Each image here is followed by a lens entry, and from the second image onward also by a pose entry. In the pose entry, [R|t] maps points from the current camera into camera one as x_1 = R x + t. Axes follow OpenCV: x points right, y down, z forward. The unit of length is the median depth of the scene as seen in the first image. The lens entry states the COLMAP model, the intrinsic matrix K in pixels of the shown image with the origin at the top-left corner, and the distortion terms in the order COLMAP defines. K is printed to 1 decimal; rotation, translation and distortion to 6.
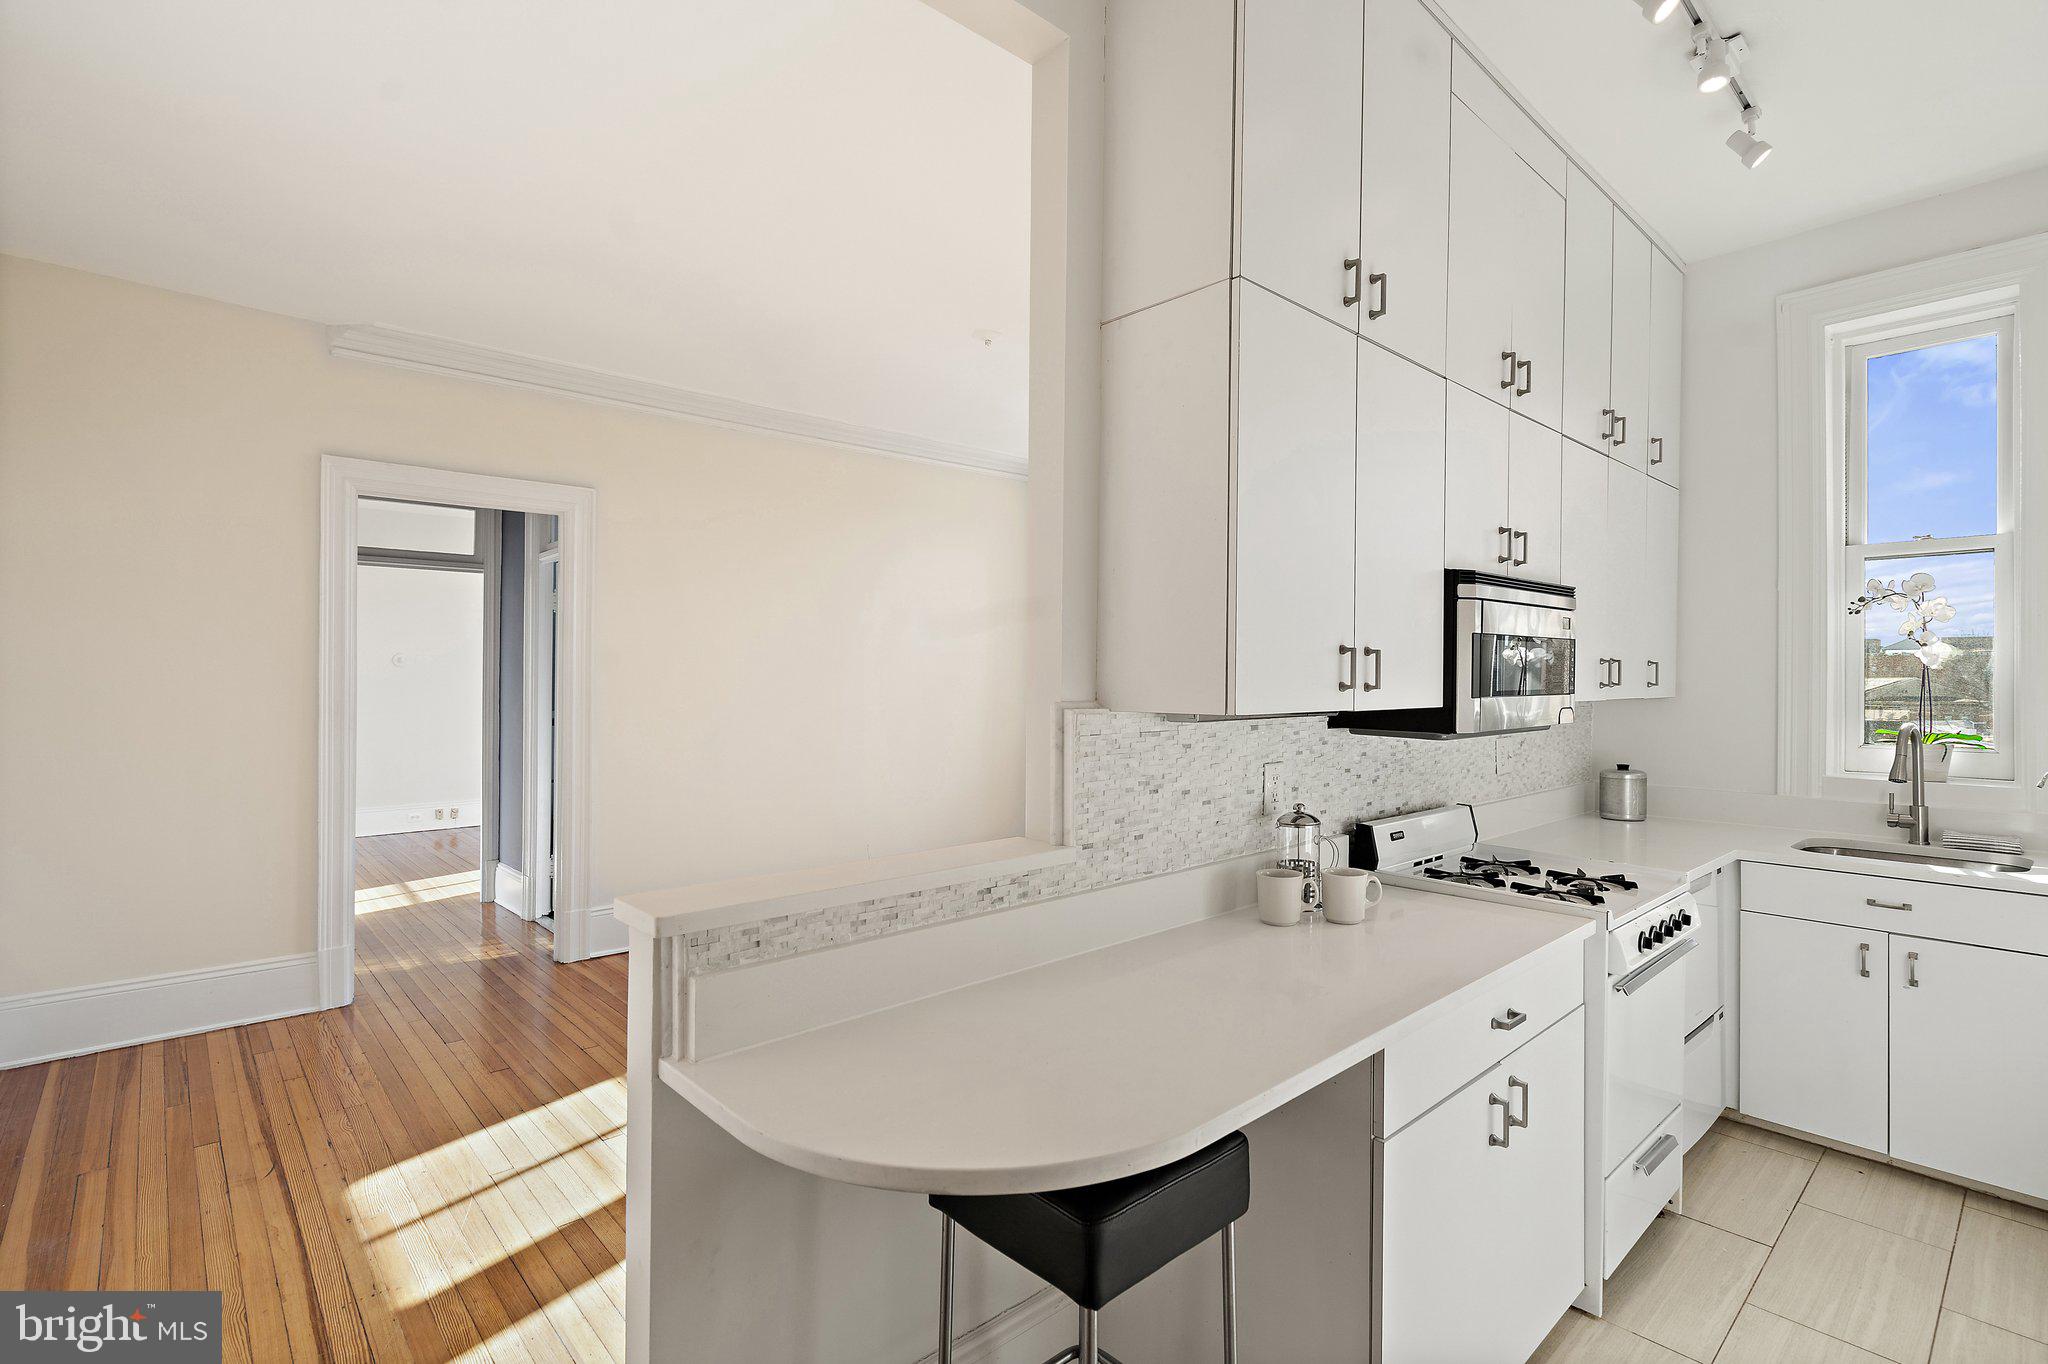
lens RADIAL K [[949.2, 0, 1034.3], [0, 949.2, 714.1], [0, 0, 1]] dist [-0.000223, 0.000612]
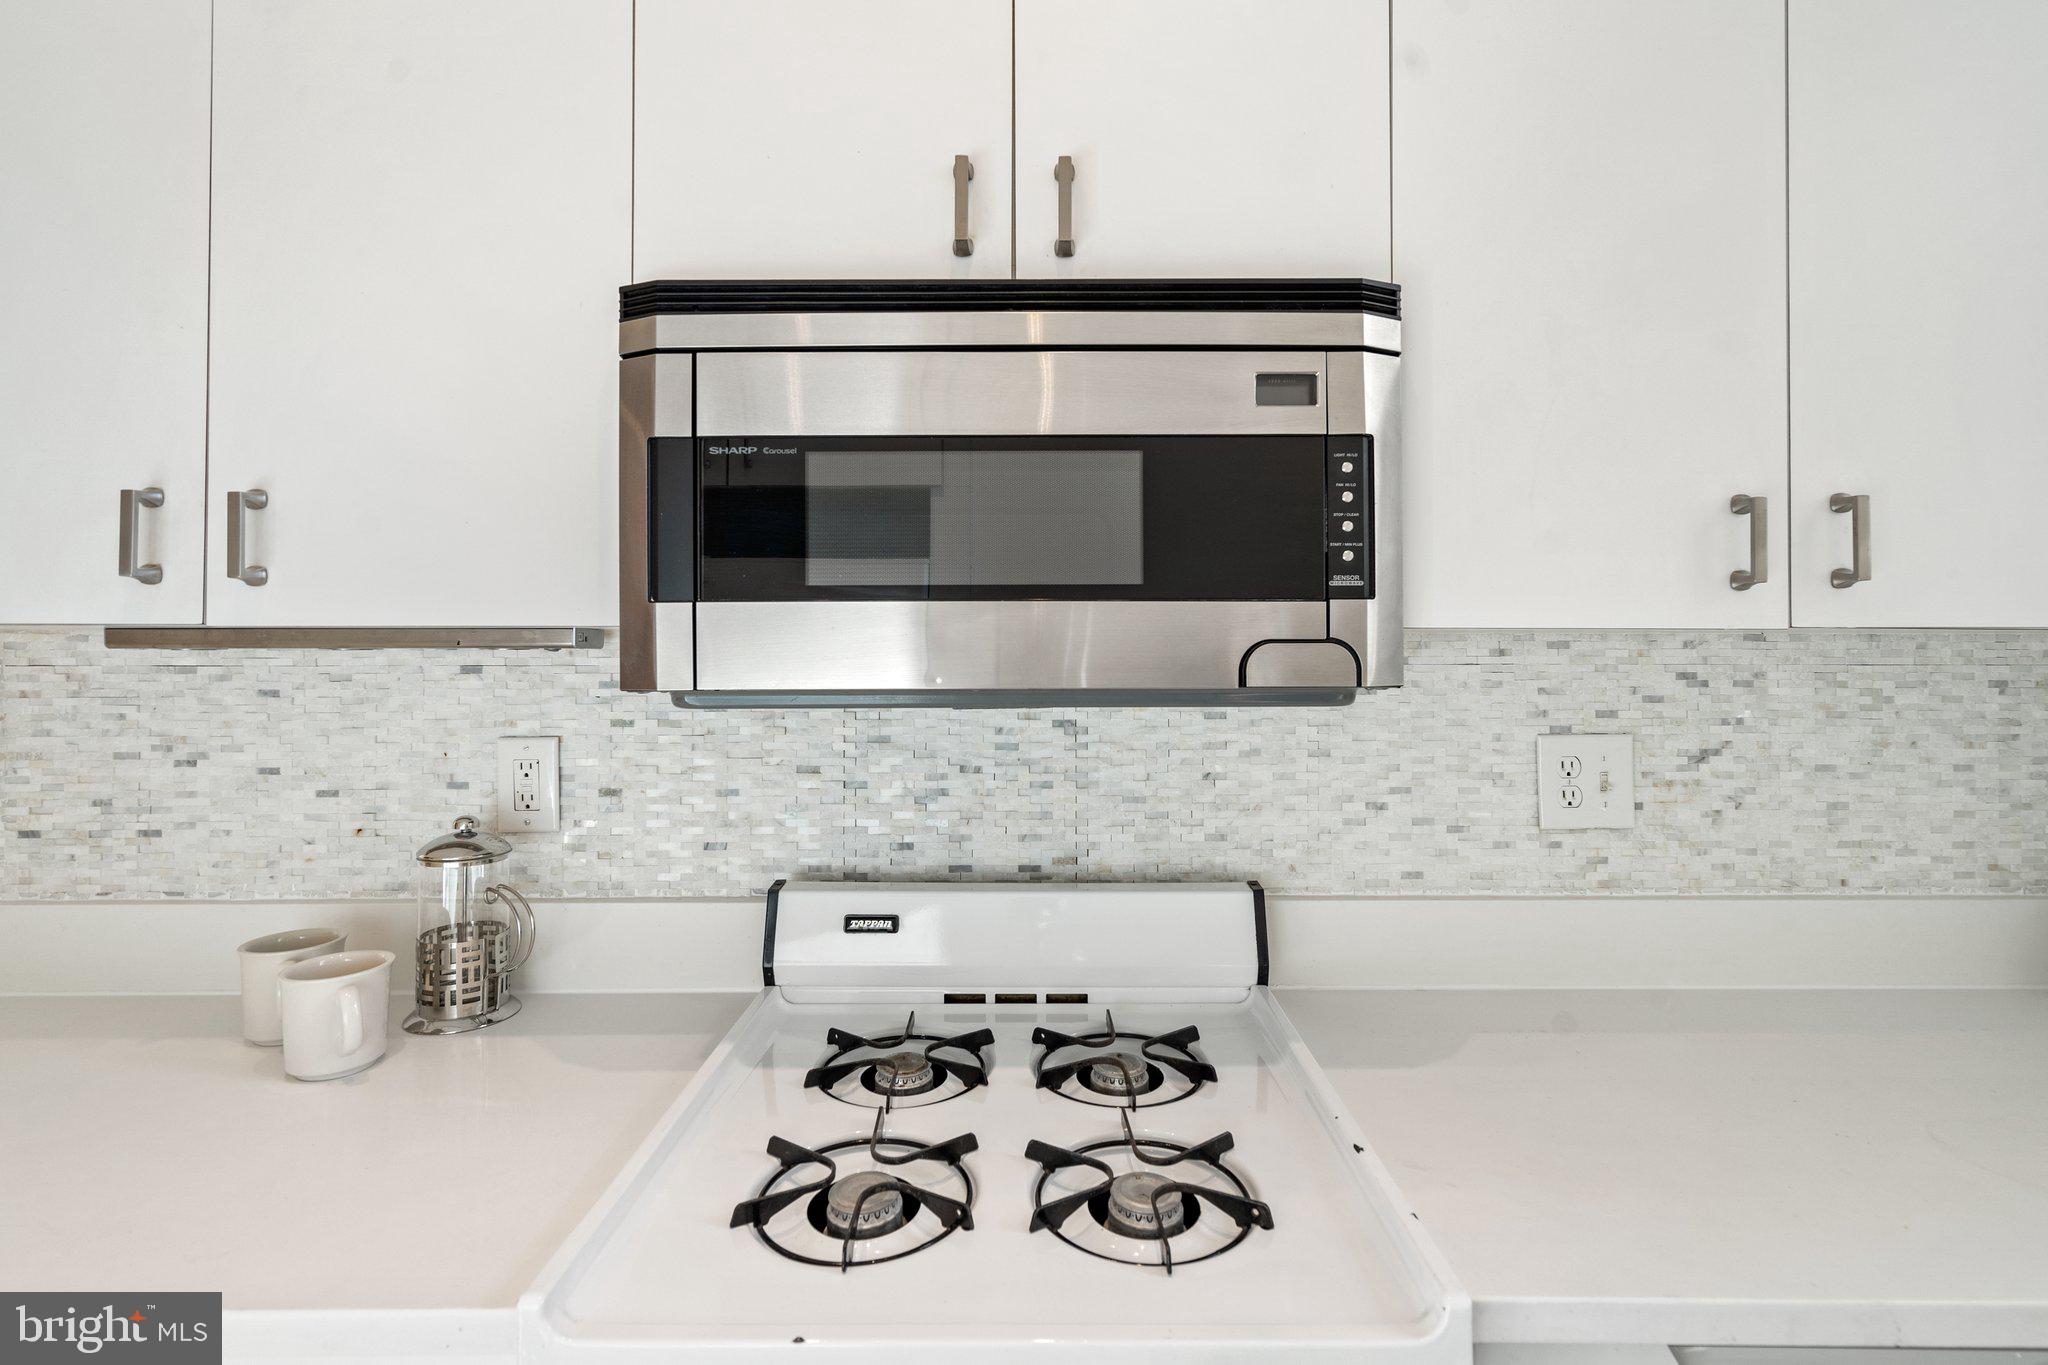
lens RADIAL K [[943.3, 0, 1022.8], [0, 943.3, 638.0], [0, 0, 1]] dist [-0.004781, 0.004831]
pose [[0.731505, -0.007598, -0.681793, 0.802946], [-0.024499, 0.998999, -0.037418, 0.008315], [0.681395, 0.044074, 0.730587, 0.782160]]
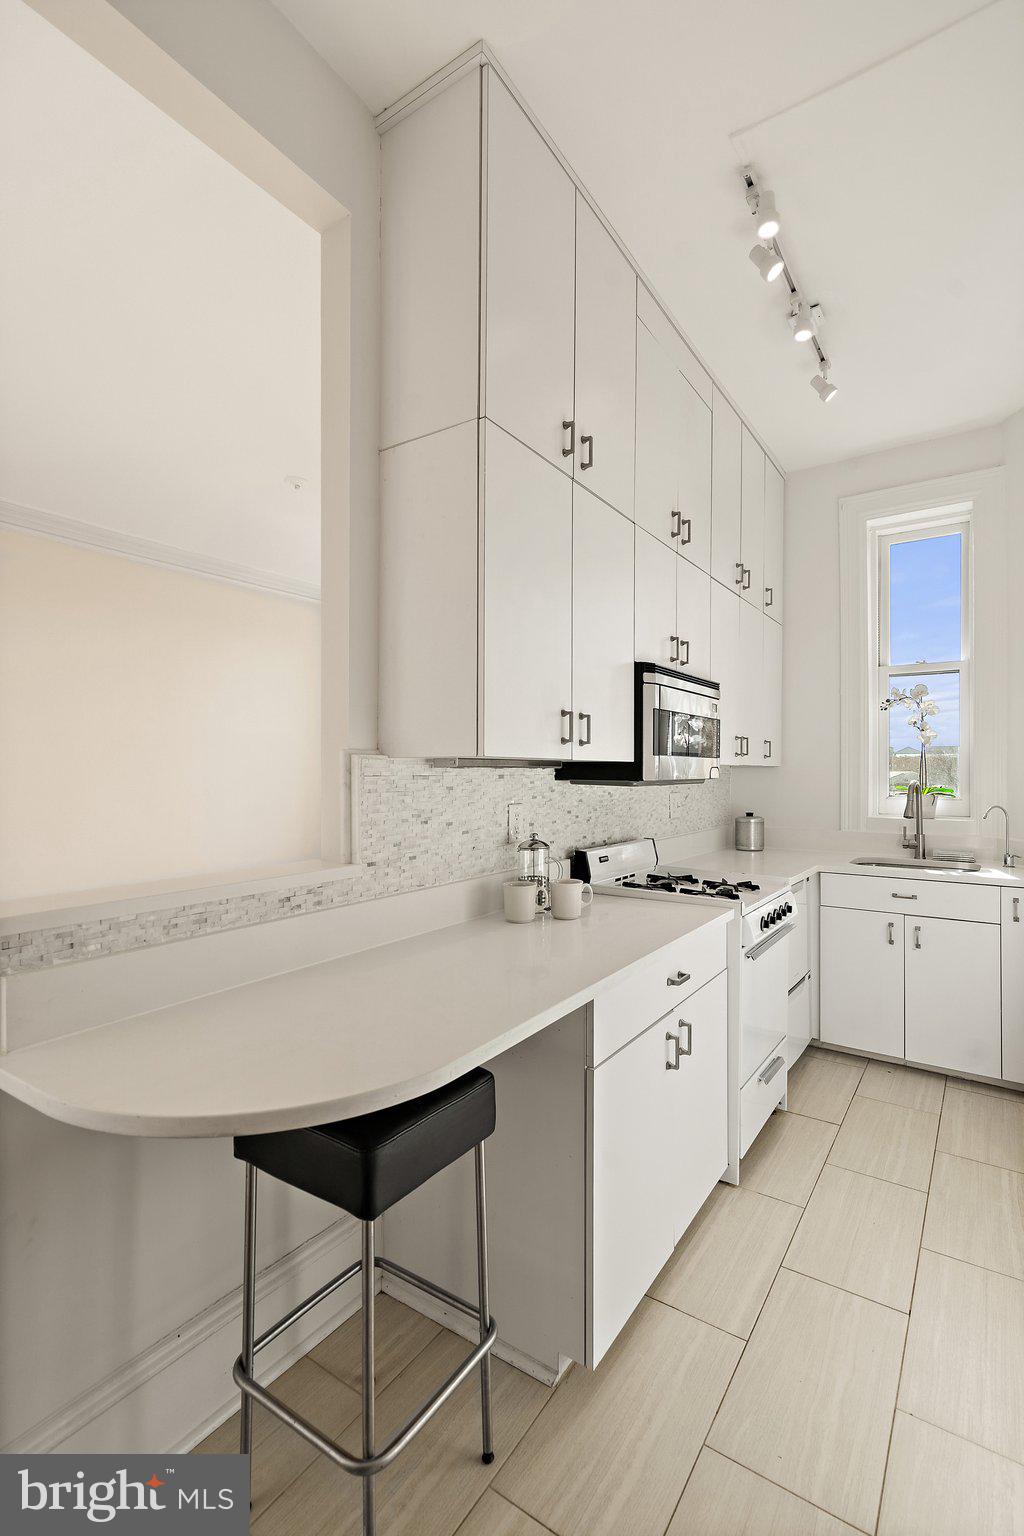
lens RADIAL K [[707.5, 0, 509.9], [0, 707.5, 798.5], [0, 0, 1]] dist [-0.004781, 0.004831]
pose [[0.973523, -0.006734, 0.228489, 0.016721], [0.006132, 0.999976, 0.003347, 0.039486], [-0.228506, -0.001857, 0.973541, 0.033384]]
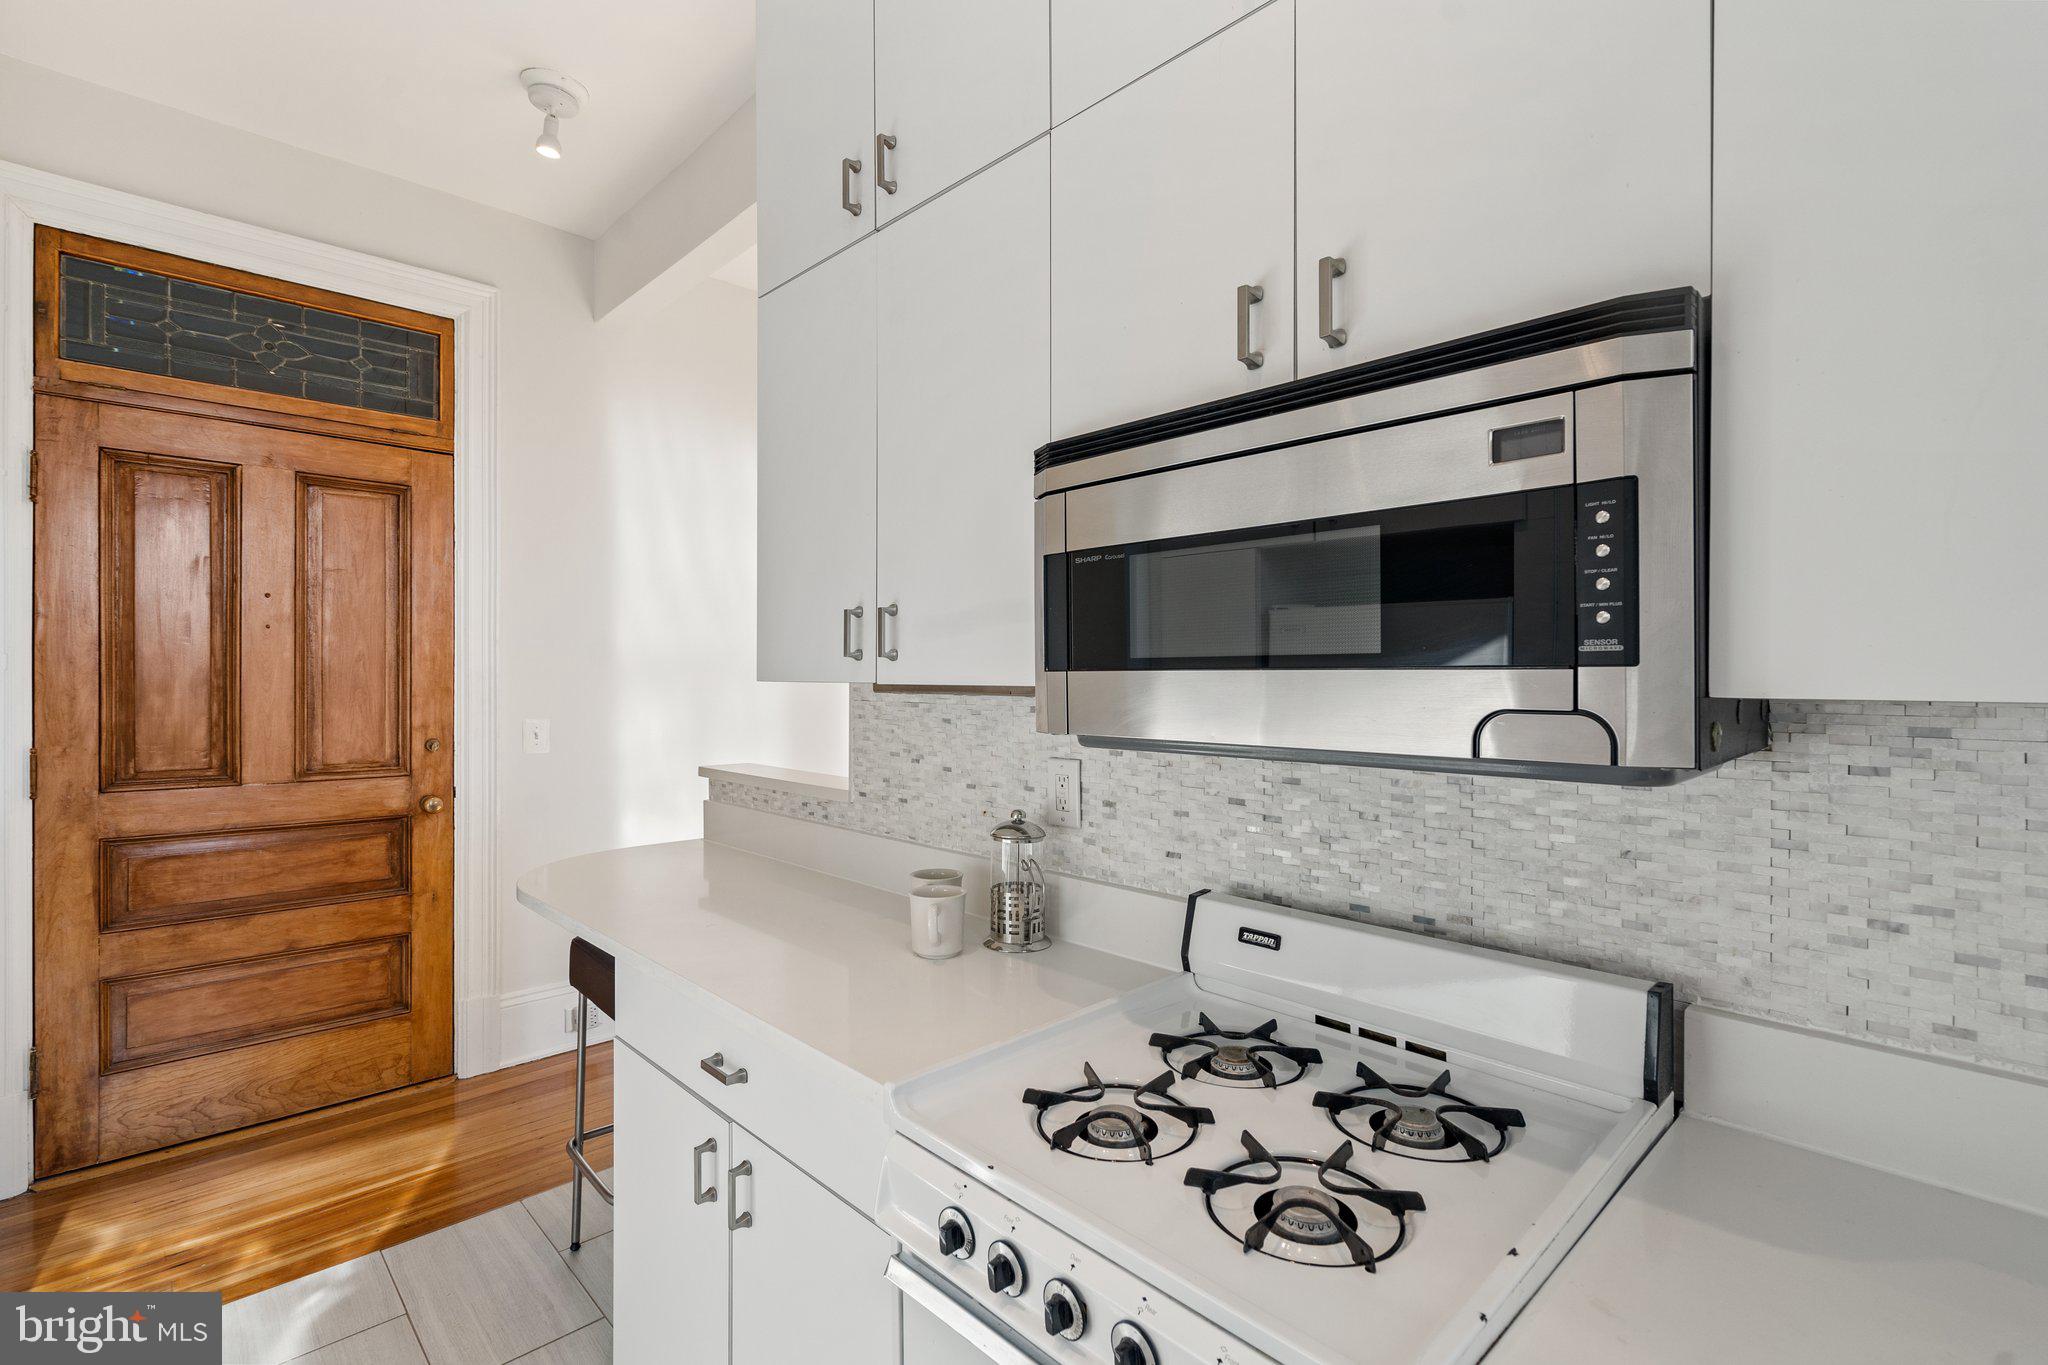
lens RADIAL K [[920.8, 0, 1024.0], [0, 920.8, 682.5], [0, 0, 1]] dist [0.001493, 0.000806]
pose [[0.020181, 0.008966, -0.999756, 0.960347], [-0.036042, 0.999316, 0.008235, -0.013596], [0.999146, 0.035867, 0.020490, 0.931112]]
